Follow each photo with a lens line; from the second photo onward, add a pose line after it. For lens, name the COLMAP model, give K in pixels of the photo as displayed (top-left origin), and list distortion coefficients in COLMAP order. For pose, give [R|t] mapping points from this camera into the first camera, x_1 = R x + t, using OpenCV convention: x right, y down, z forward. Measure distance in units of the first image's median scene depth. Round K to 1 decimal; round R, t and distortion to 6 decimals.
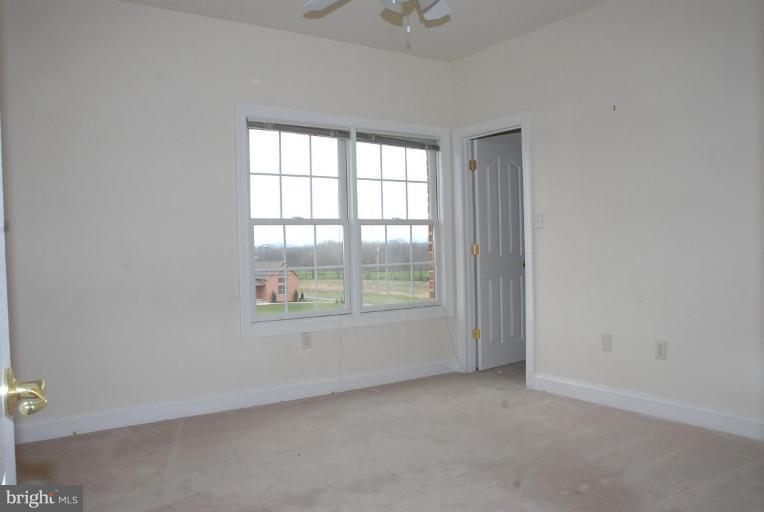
lens RADIAL K [[604.2, 0, 382.0], [0, 604.2, 256.0], [0, 0, 1]] dist [-0.108477, 0.004387]
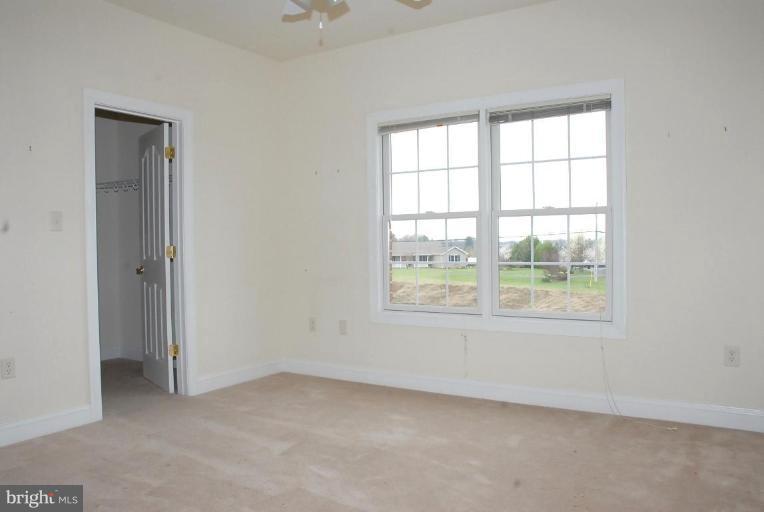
lens RADIAL K [[632.4, 0, 382.0], [0, 632.4, 256.0], [0, 0, 1]] dist [-0.005504, 0.000207]
pose [[0.389525, 0.036880, -0.920277, 0.754697], [-0.013090, 0.999319, 0.034507, -0.024243], [0.920923, -0.001395, 0.389742, 0.484147]]
